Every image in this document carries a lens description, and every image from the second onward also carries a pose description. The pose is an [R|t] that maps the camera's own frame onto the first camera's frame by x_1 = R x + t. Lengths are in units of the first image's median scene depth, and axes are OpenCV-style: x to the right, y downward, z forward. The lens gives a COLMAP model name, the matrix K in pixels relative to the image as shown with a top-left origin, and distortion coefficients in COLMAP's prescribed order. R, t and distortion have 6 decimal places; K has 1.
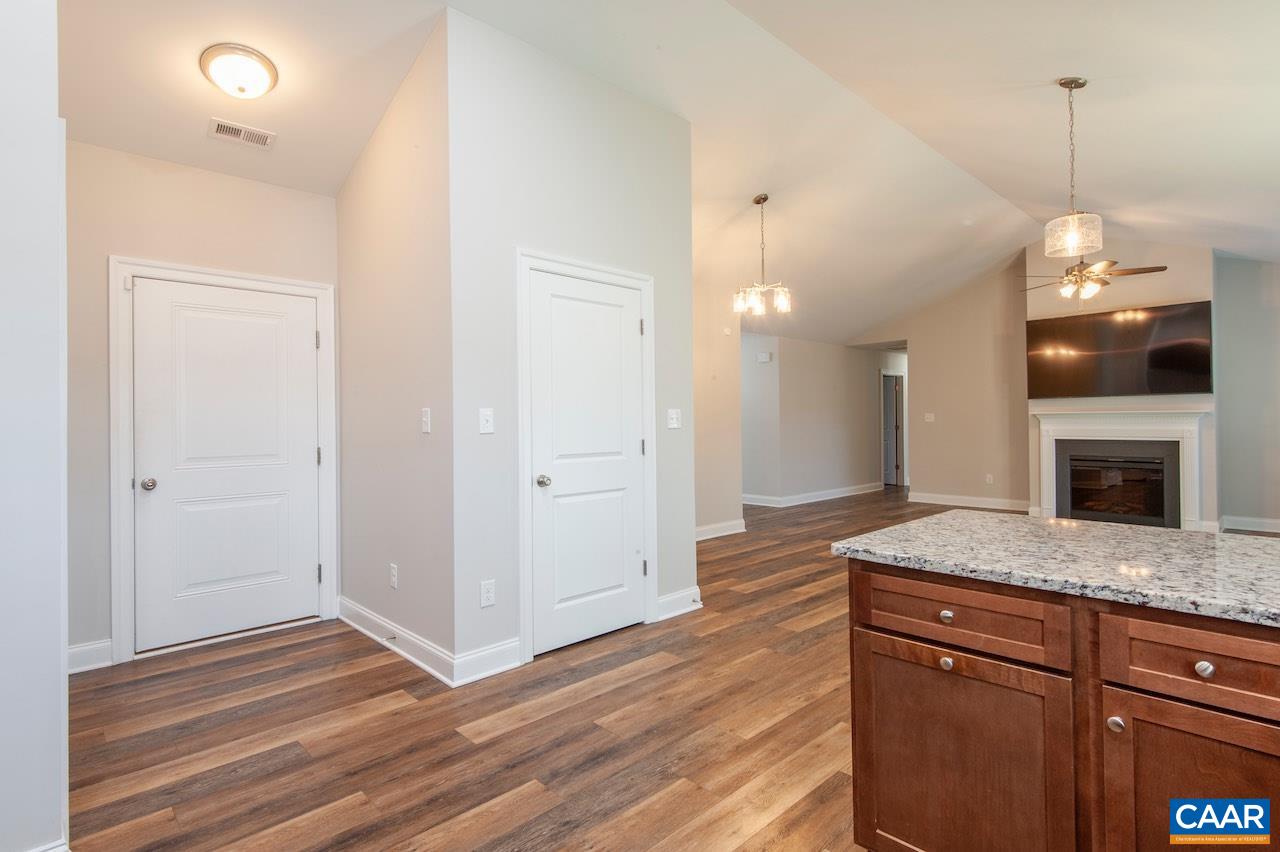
lens RADIAL K [[630.0, 0, 636.4], [0, 630.0, 415.7], [0, 0, 1]] dist [0.018628, -0.007148]
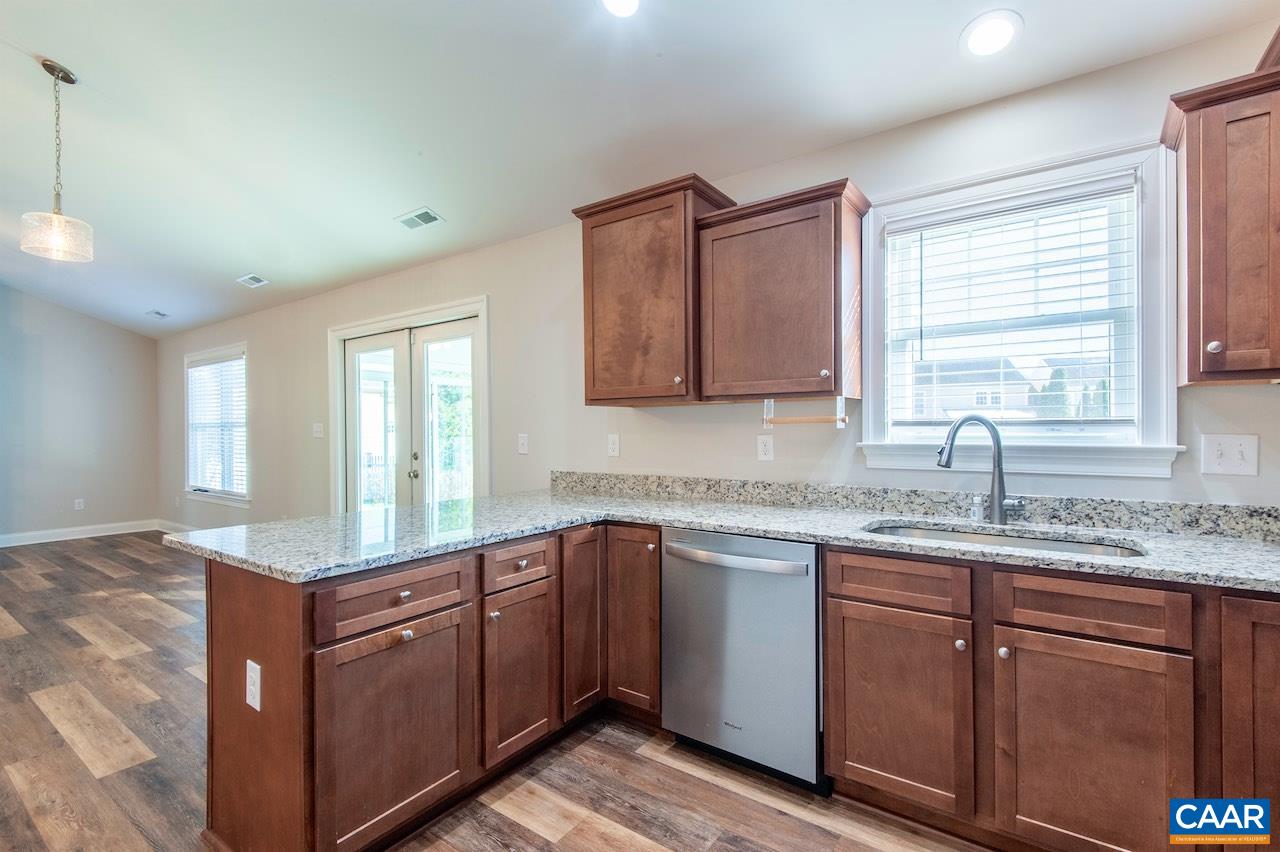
lens RADIAL K [[582.1, 0, 637.7], [0, 582.1, 428.3], [0, 0, 1]] dist [0.026132, -0.013265]
pose [[-0.186021, 0.014199, 0.982443, -0.153876], [0.001350, 0.999898, -0.014196, 0.003032], [-0.982545, -0.001315, -0.186021, 0.173175]]
